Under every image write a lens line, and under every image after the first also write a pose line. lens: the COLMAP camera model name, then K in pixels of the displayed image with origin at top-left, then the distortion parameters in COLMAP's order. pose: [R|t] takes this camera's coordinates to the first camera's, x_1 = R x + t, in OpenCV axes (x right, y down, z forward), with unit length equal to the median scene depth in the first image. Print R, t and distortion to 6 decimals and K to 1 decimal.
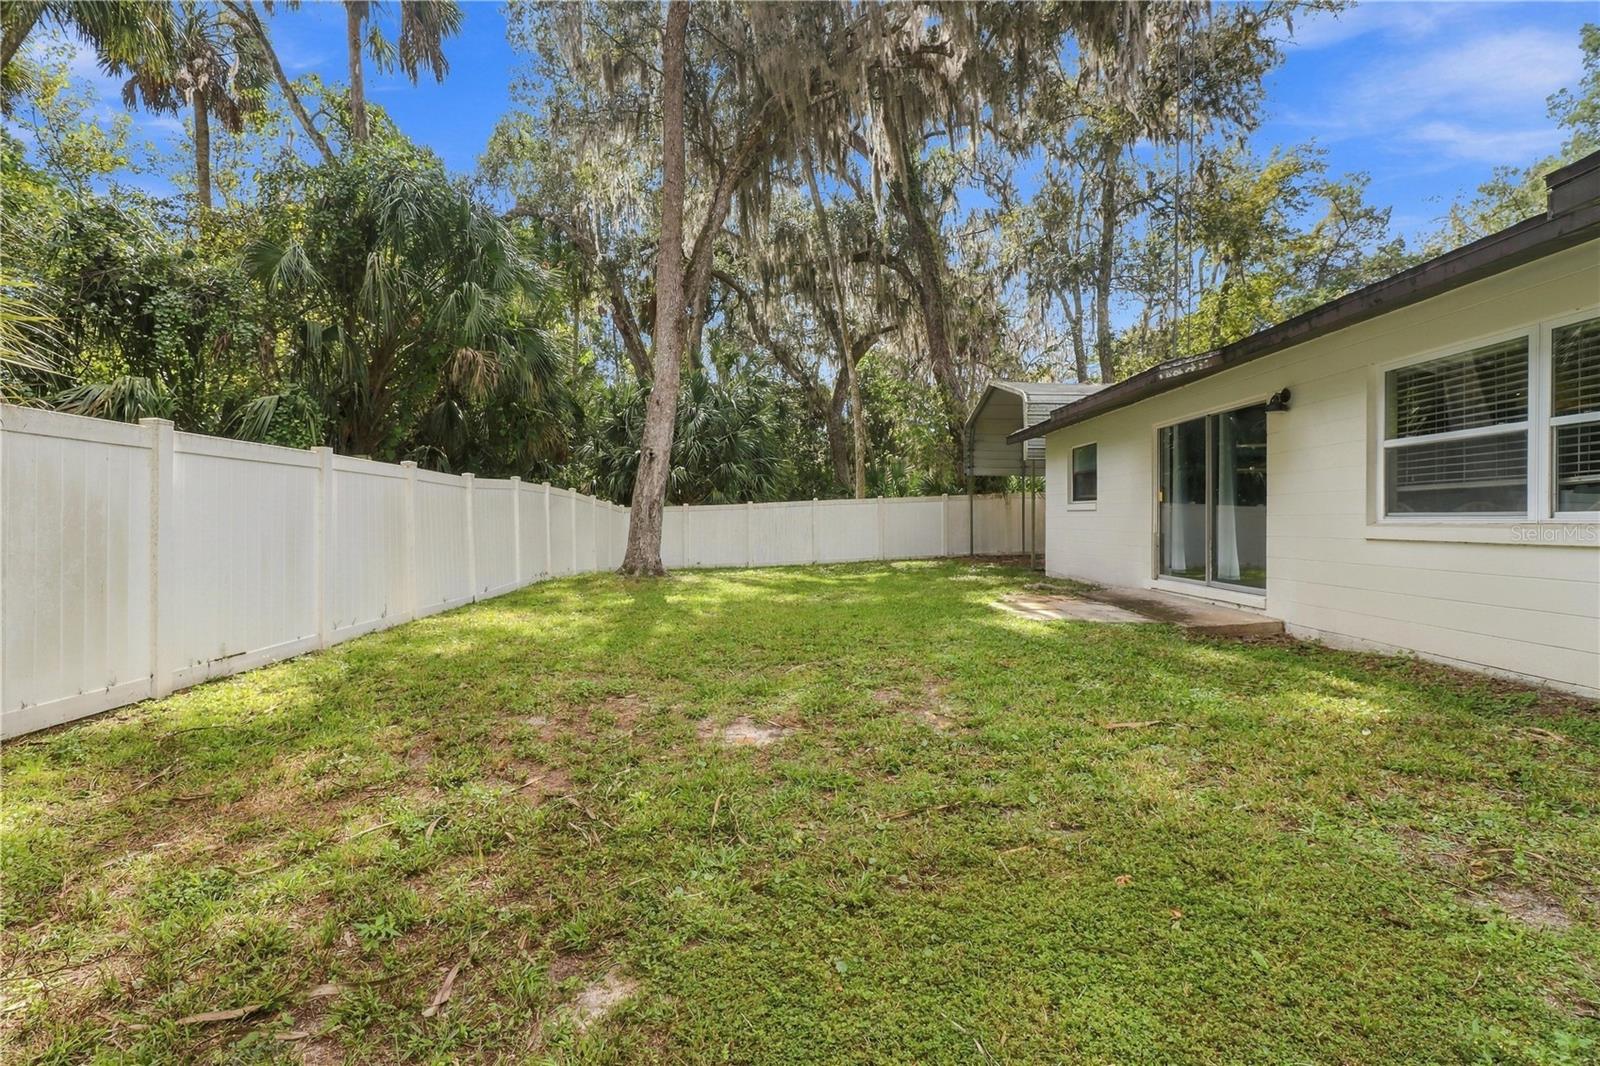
lens RADIAL K [[759.5, 0, 810.9], [0, 759.5, 525.6], [0, 0, 1]] dist [-0.042664, 0.044709]
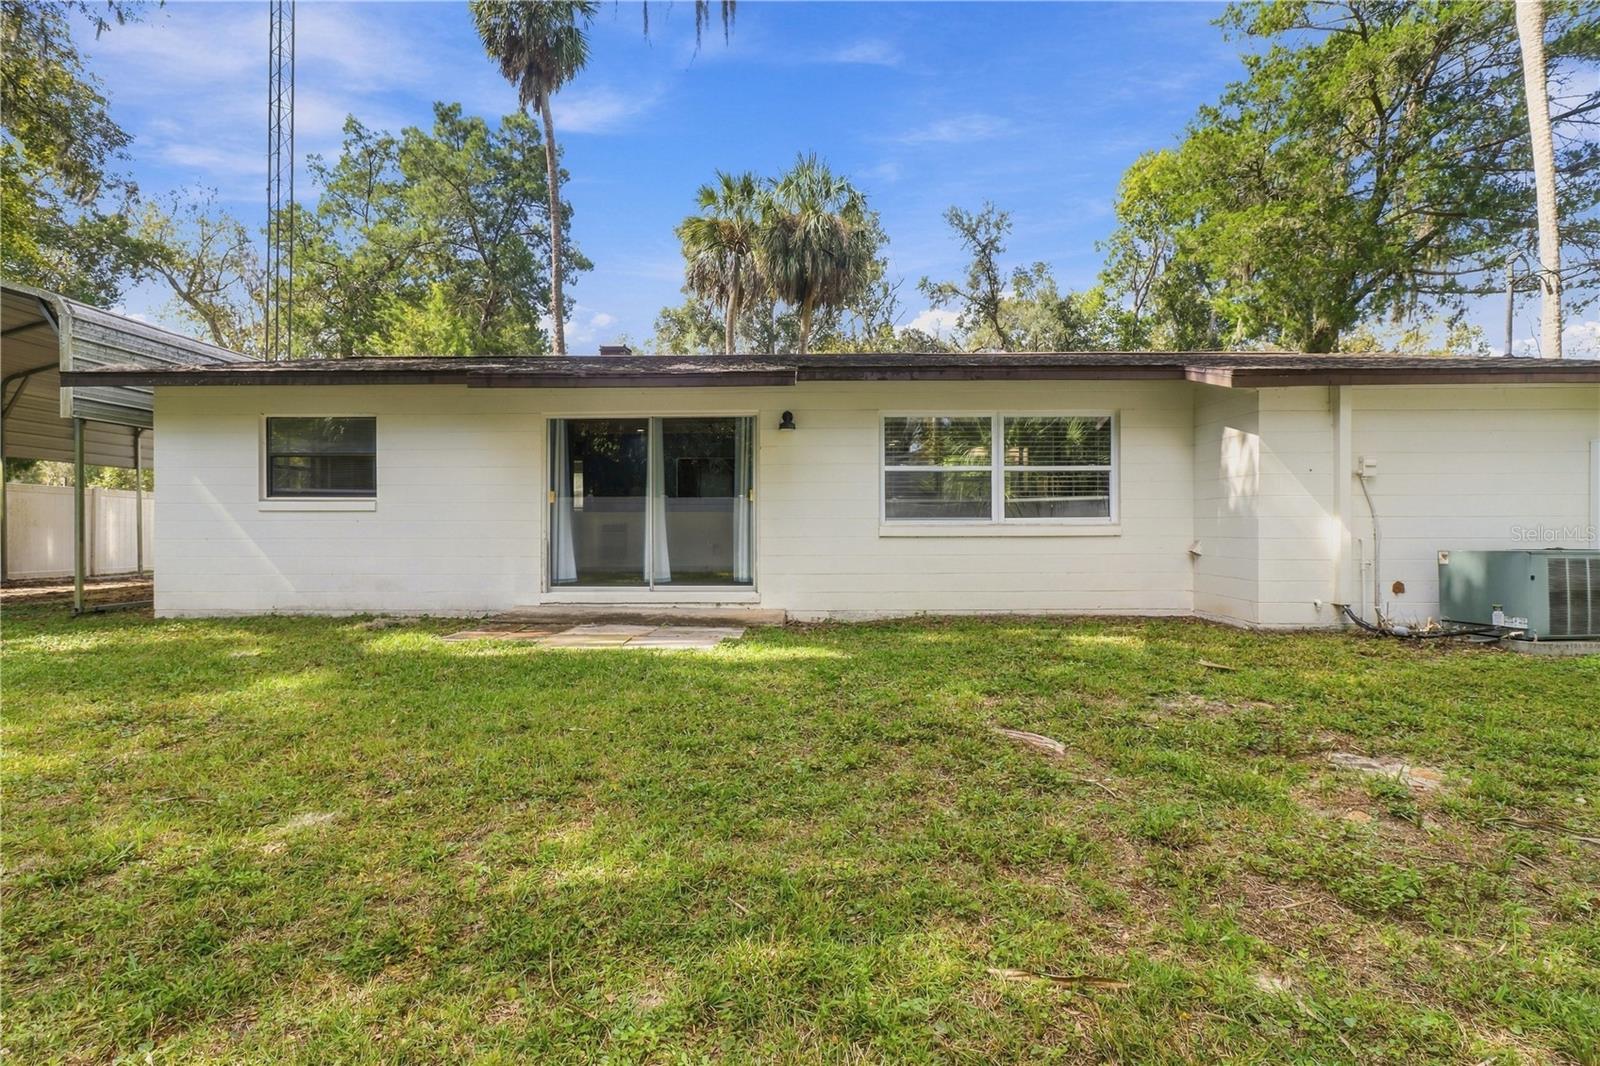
lens RADIAL K [[759.5, 0, 810.9], [0, 759.5, 525.6], [0, 0, 1]] dist [-0.042664, 0.044709]
pose [[0.020941, 0.014979, 0.999668, -0.510148], [0.012451, 0.999806, -0.015242, 0.014074], [-0.999703, 0.012766, 0.020750, 0.871916]]
